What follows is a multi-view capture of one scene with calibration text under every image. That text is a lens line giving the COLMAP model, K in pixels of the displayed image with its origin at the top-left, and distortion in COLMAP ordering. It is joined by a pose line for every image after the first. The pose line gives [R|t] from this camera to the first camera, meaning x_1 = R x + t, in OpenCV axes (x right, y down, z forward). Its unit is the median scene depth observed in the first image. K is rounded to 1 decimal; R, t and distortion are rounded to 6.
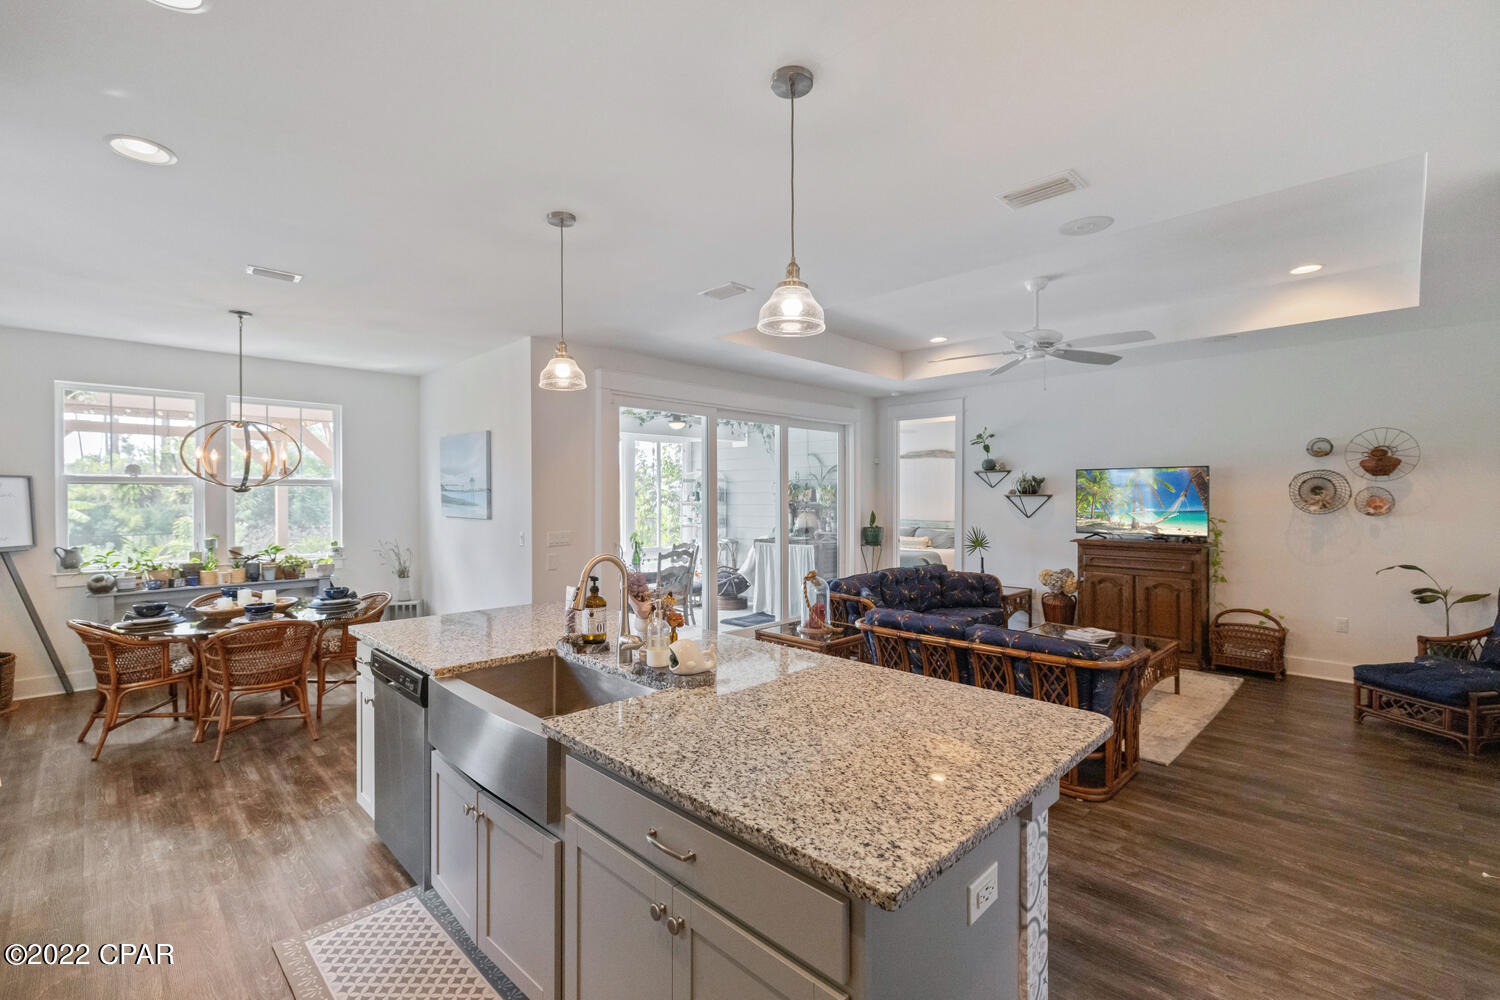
lens RADIAL K [[657.5, 0, 750.0], [0, 657.5, 500.0], [0, 0, 1]] dist [0.000635, 0.000107]
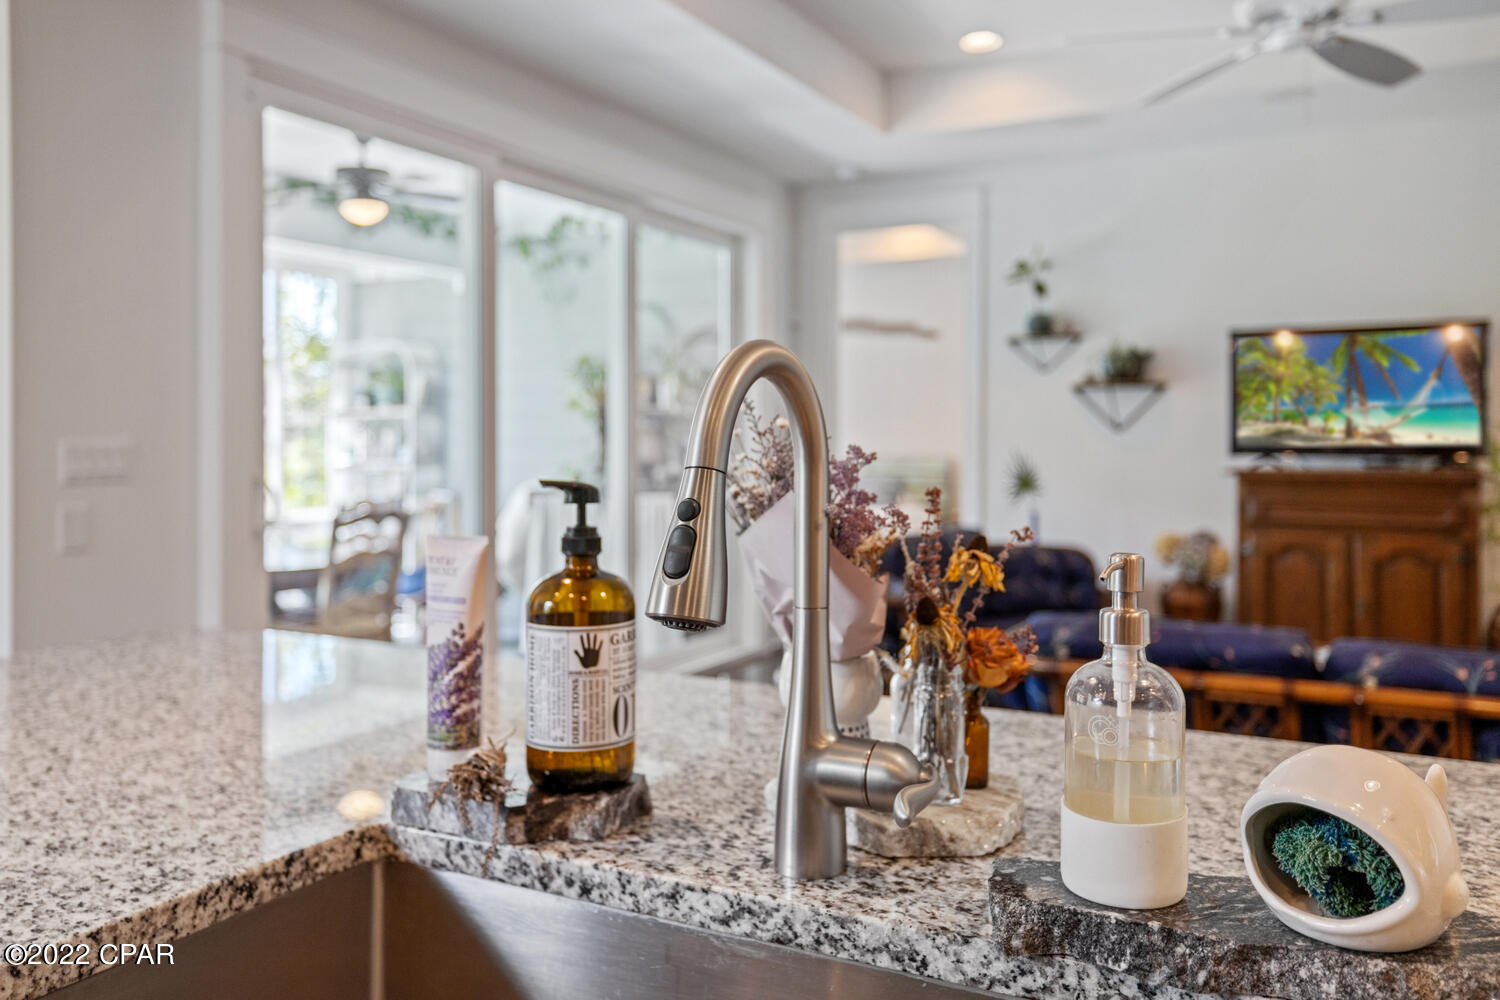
lens RADIAL K [[1209.5, 0, 750.8], [0, 1209.5, 456.6], [0, 0, 1]] dist [-0.002968, -0.002550]
pose [[0.958685, -0.003114, 0.284451, -0.129850], [-0.000308, 0.999928, 0.011984, 0.044980], [-0.284468, -0.011576, 0.958616, 0.262163]]
